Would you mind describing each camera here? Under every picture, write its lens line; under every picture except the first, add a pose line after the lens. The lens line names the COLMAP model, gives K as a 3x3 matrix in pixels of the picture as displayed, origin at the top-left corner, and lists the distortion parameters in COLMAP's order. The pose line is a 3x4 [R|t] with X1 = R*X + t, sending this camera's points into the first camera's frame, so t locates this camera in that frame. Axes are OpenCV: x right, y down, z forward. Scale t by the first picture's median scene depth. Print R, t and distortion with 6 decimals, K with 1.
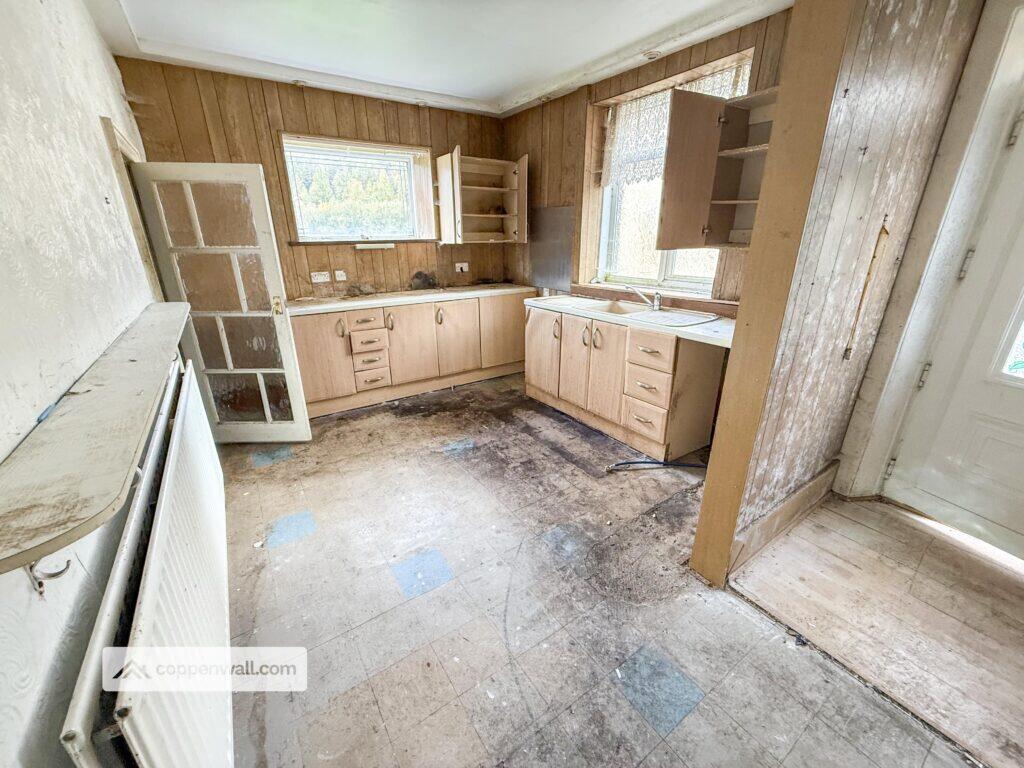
lens RADIAL K [[408.2, 0, 509.8], [0, 408.2, 386.9], [0, 0, 1]] dist [0.000312, -0.000455]
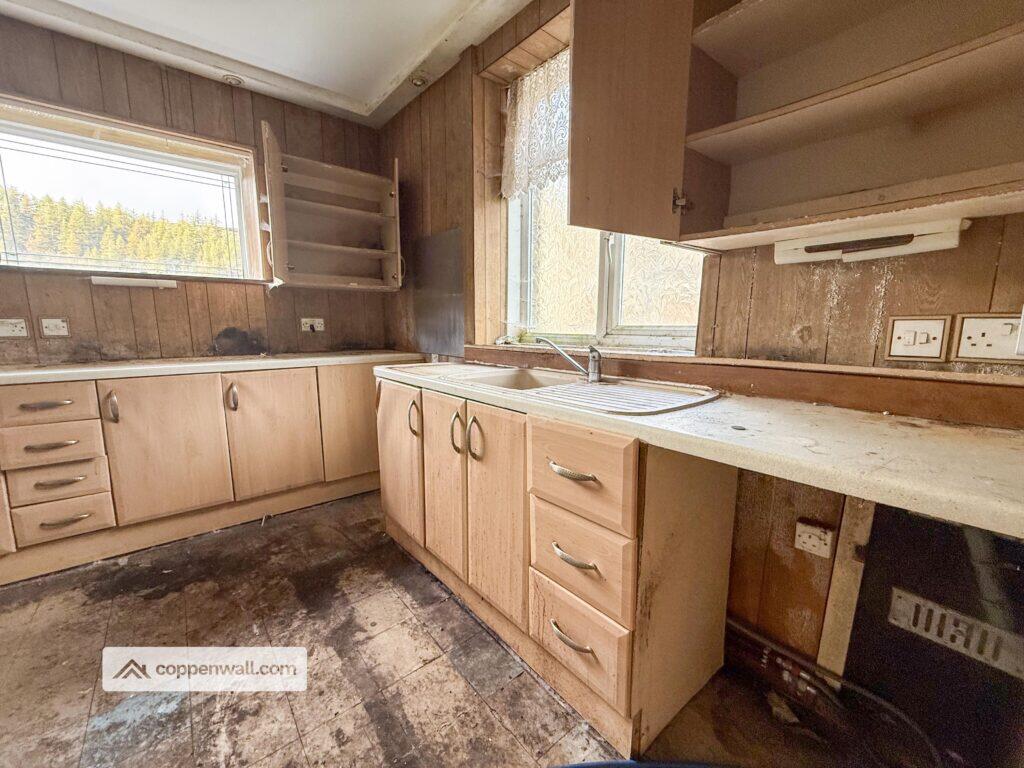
lens RADIAL K [[408.2, 0, 511.5], [0, 408.2, 385.8], [0, 0, 1]] dist [0.000312, -0.000455]
pose [[0.994847, -0.002668, 0.101354, 0.179950], [0.023093, 0.979342, -0.200886, -0.071064], [-0.098724, 0.202192, 0.974357, 0.447575]]
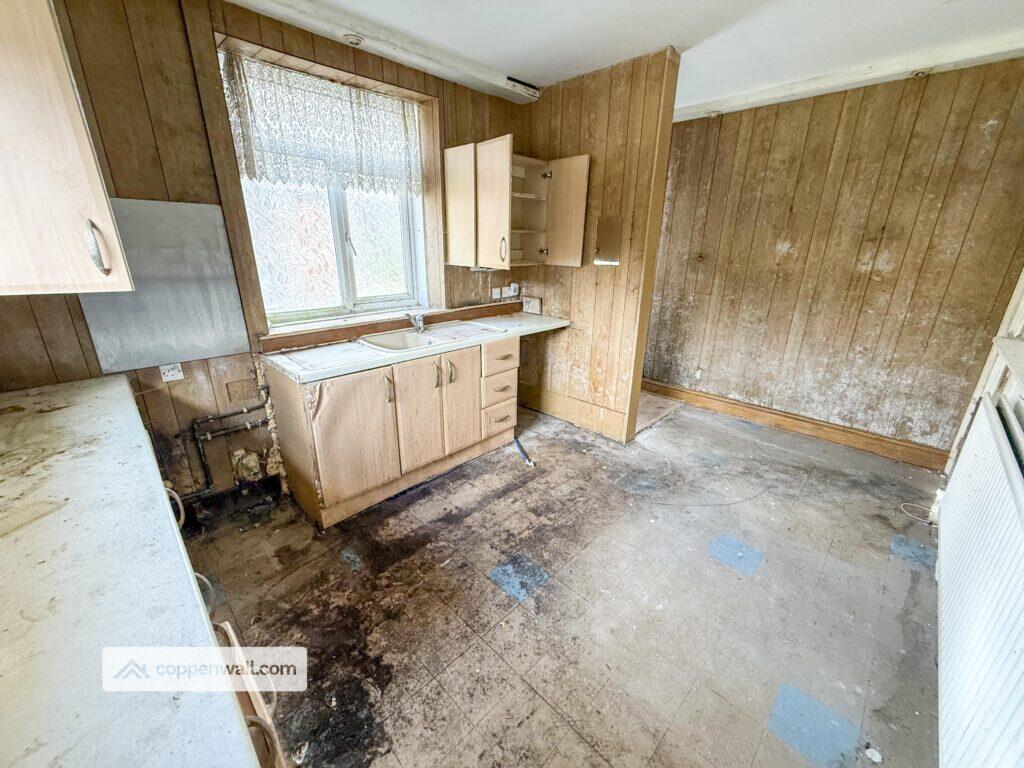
lens RADIAL K [[408.2, 0, 506.1], [0, 408.2, 388.4], [0, 0, 1]] dist [0.000312, -0.000455]
pose [[-0.190358, -0.326285, 0.925906, -0.556278], [0.334753, 0.865053, 0.373663, -0.328035], [-0.922878, 0.381080, -0.055445, 0.823328]]
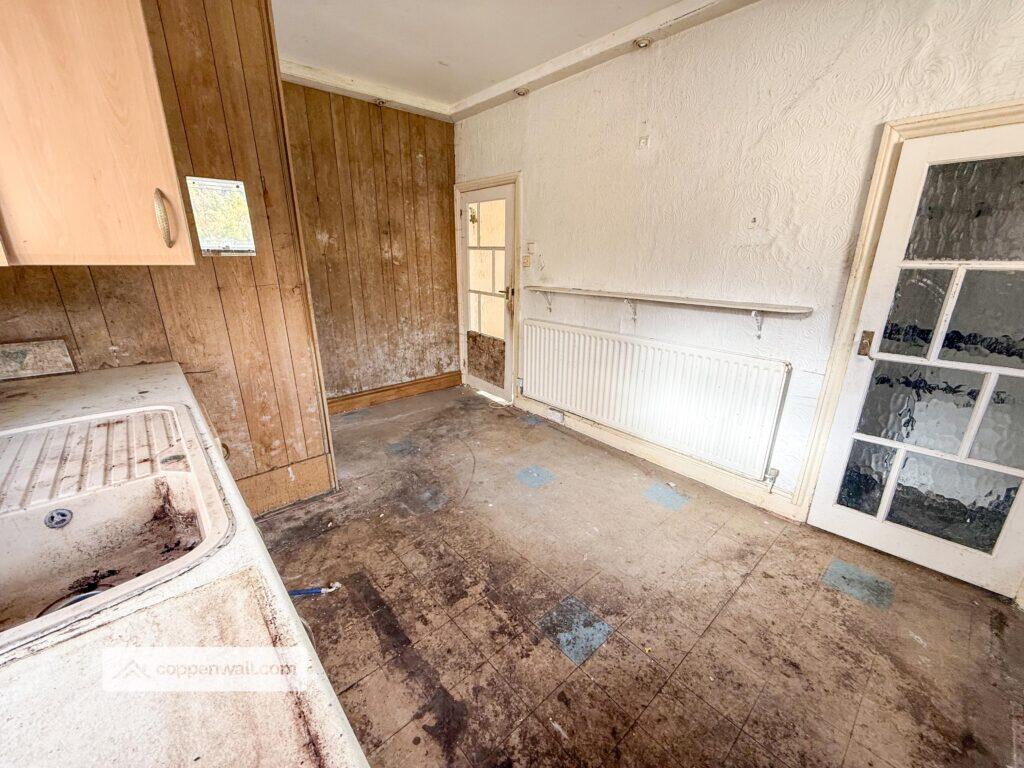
lens RADIAL K [[408.2, 0, 513.5], [0, 408.2, 386.9], [0, 0, 1]] dist [0.000312, -0.000455]
pose [[-0.990352, 0.040956, -0.132385, 0.020745], [-0.050433, 0.783291, 0.619607, -0.380668], [0.129073, 0.620305, -0.773668, 1.062612]]
